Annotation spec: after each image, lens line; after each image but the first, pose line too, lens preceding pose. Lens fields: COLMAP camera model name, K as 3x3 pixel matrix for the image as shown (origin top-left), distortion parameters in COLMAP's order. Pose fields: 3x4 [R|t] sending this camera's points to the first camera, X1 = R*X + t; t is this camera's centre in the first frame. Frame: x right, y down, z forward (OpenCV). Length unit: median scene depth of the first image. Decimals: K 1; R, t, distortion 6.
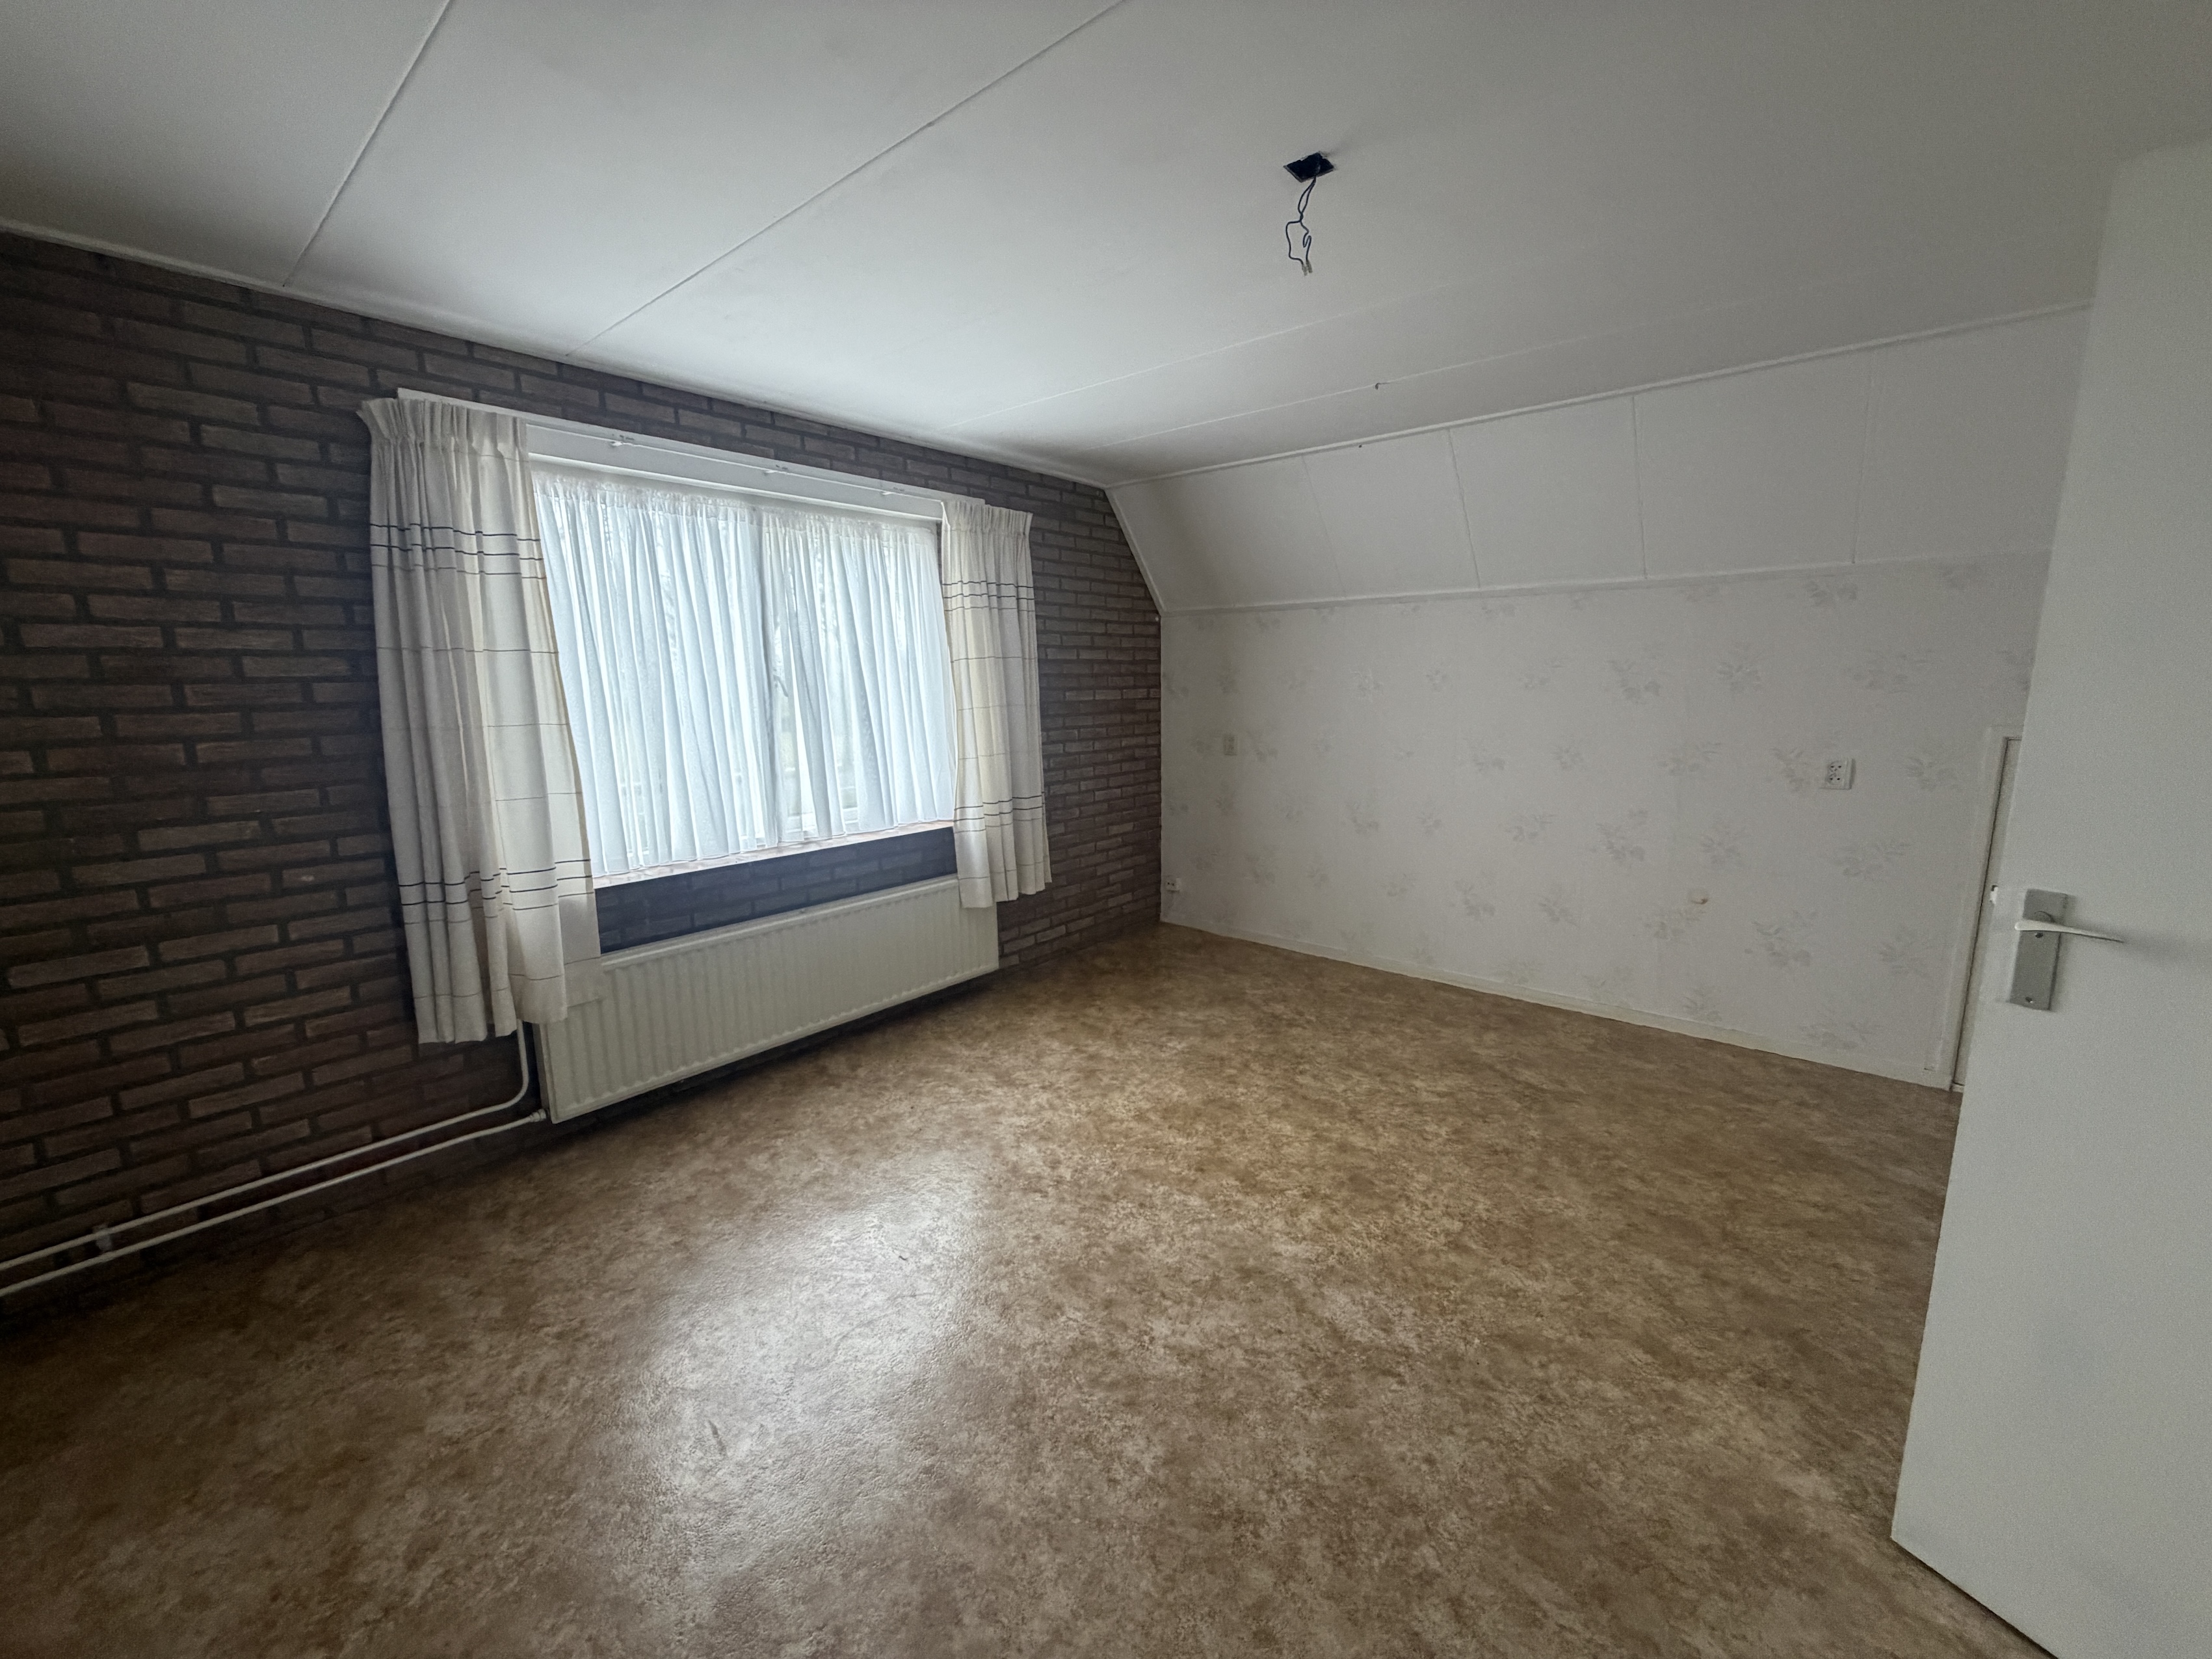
lens RADIAL K [[880.7, 0, 1106.2], [0, 880.7, 835.3], [0, 0, 1]] dist [0.000767, -0.000040]
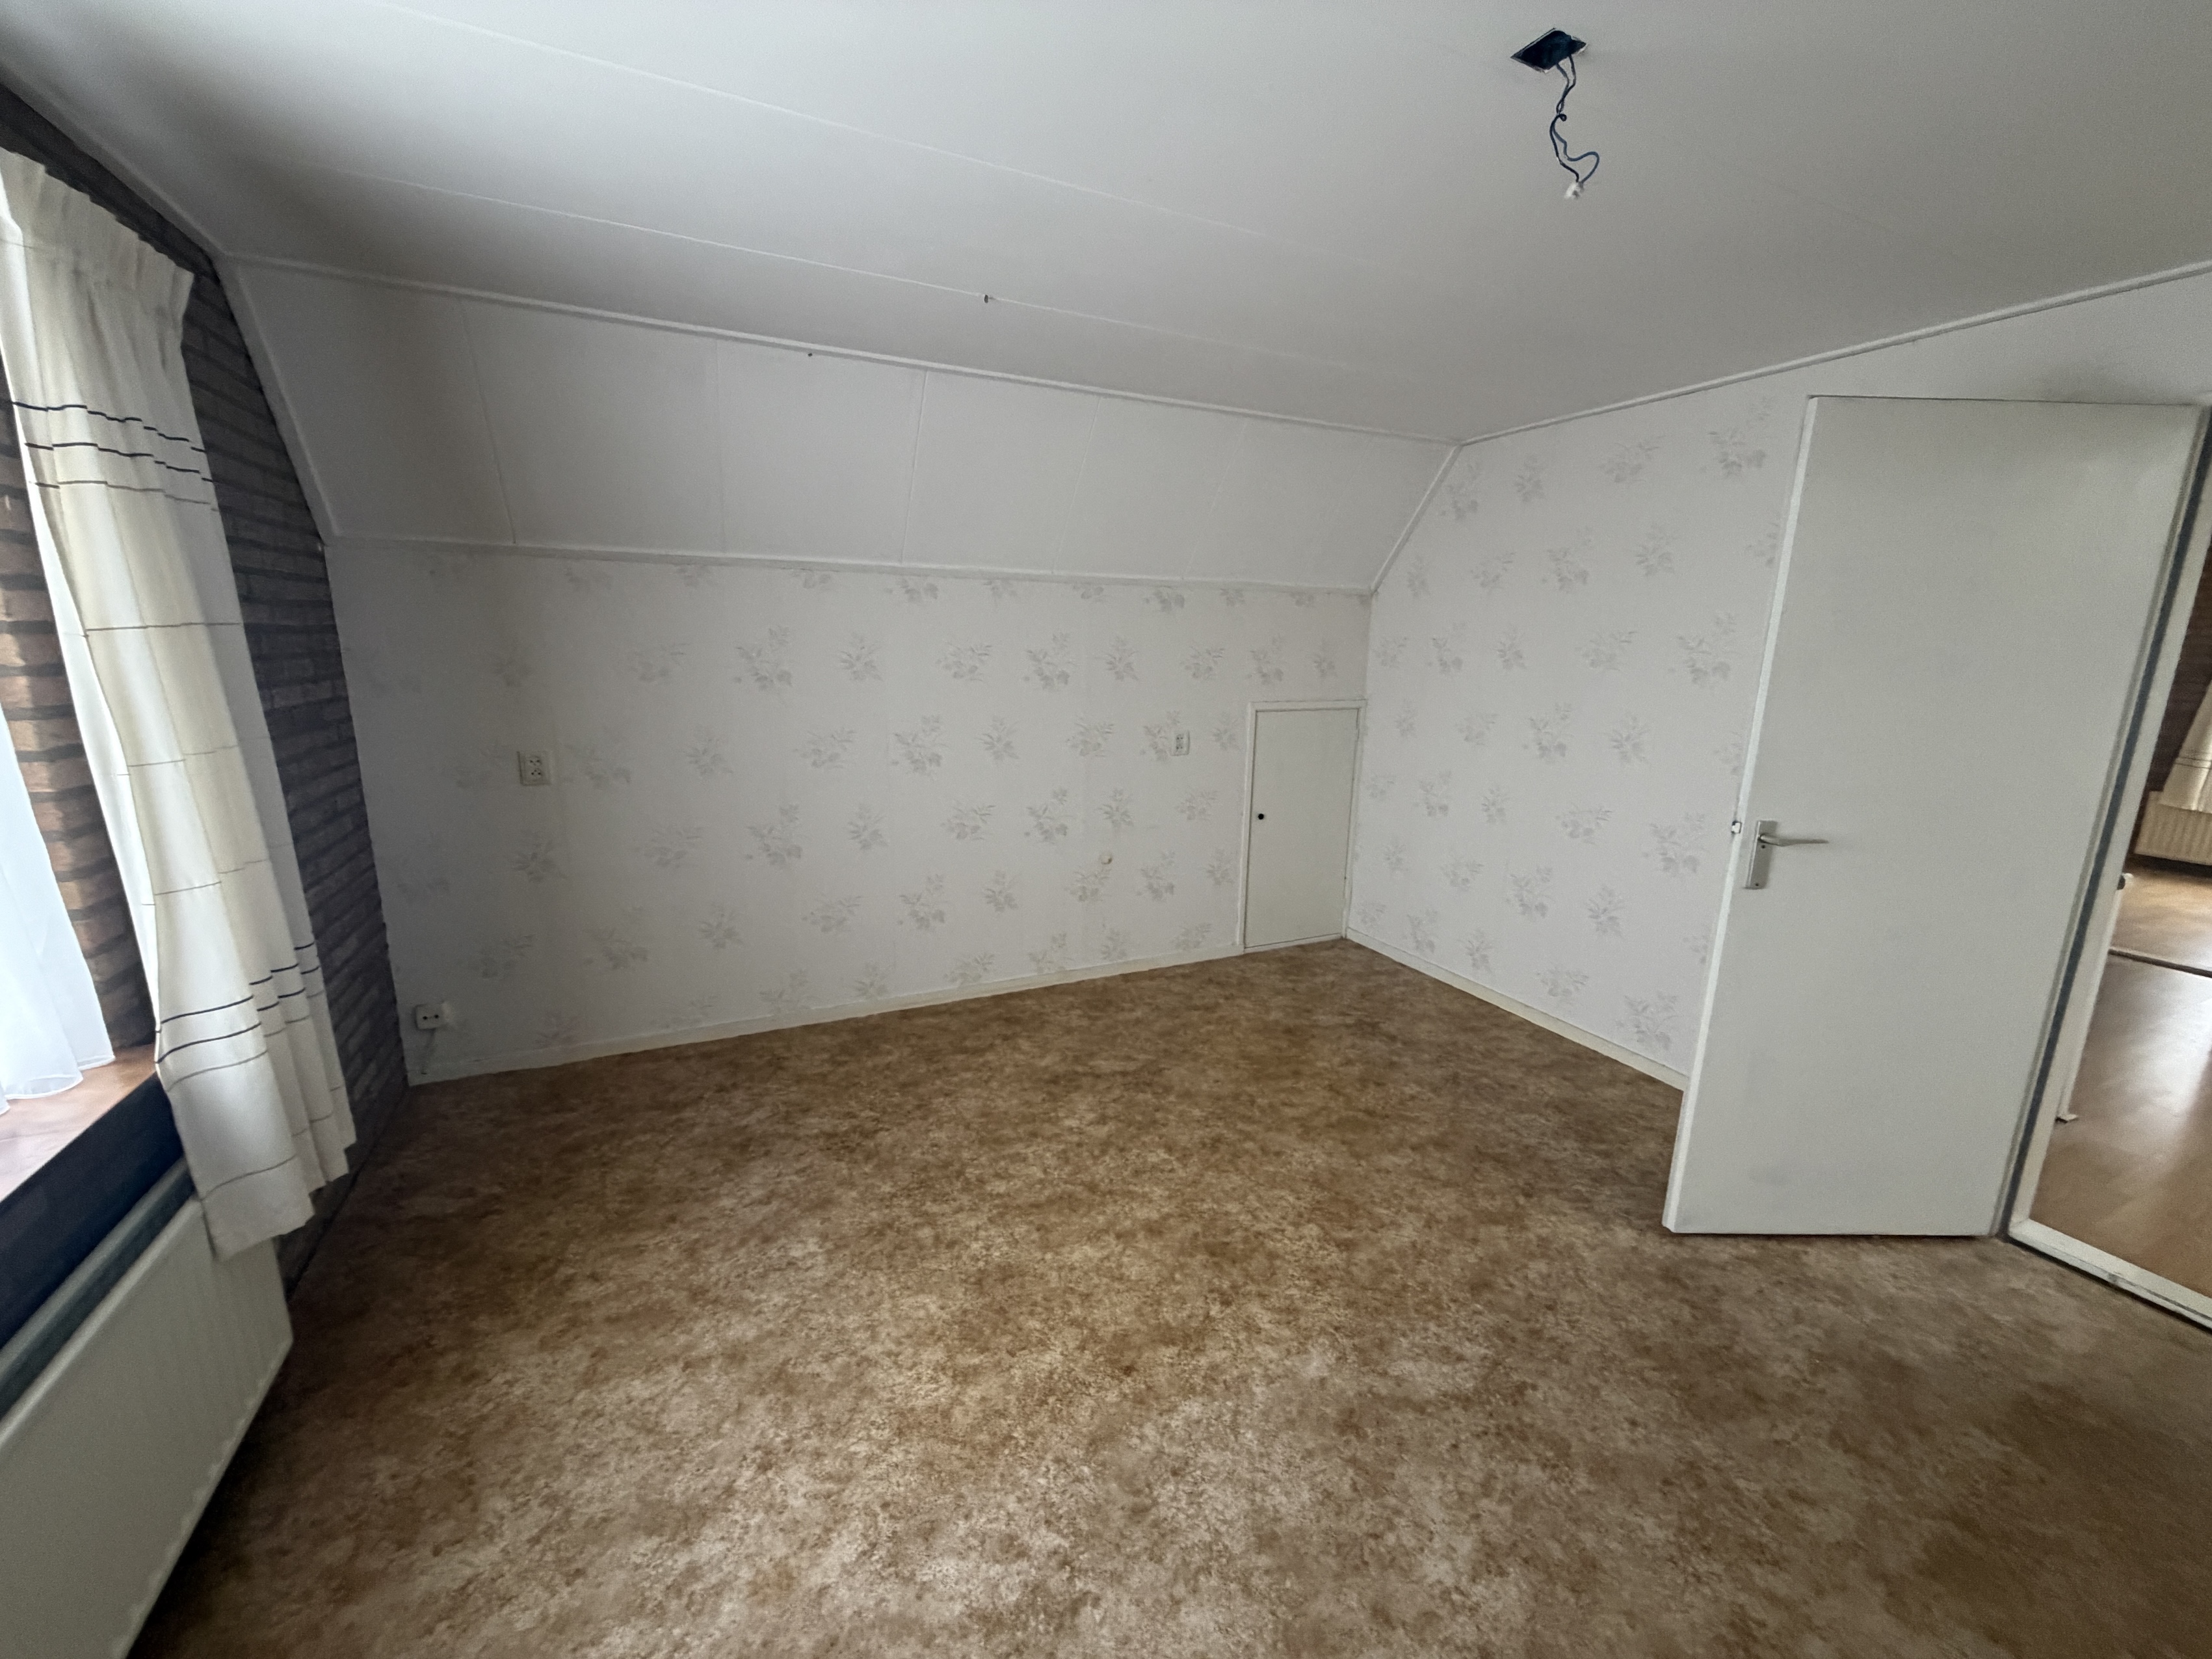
lens RADIAL K [[880.7, 0, 1106.9], [0, 880.7, 830.5], [0, 0, 1]] dist [0.000767, -0.000040]
pose [[0.410500, -0.175096, 0.894891, -0.386903], [0.140977, 0.981778, 0.127429, -0.123401], [-0.900897, 0.073849, 0.427705, 0.554725]]
